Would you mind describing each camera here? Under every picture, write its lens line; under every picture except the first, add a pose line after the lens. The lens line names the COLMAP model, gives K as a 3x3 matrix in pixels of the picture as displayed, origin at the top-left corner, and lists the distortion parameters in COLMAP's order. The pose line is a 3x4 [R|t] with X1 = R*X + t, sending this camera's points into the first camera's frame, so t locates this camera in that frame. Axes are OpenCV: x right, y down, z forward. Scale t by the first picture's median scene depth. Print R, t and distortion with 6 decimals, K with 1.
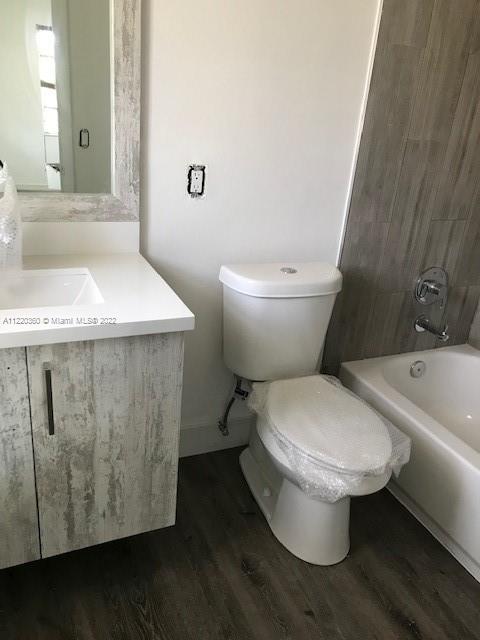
lens RADIAL K [[520.7, 0, 240.0], [0, 520.7, 320.0], [0, 0, 1]] dist [0.011336, 0.002522]
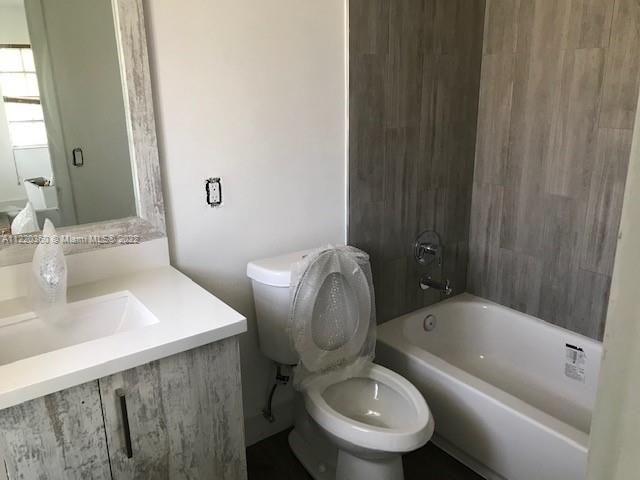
lens RADIAL K [[520.7, 0, 320.0], [0, 520.7, 240.0], [0, 0, 1]] dist [0.011336, 0.002522]
pose [[0.972155, -0.156366, 0.174540, -0.079701], [0.172989, 0.981302, -0.084391, -0.040683], [-0.158080, 0.112235, 0.981027, -0.102617]]
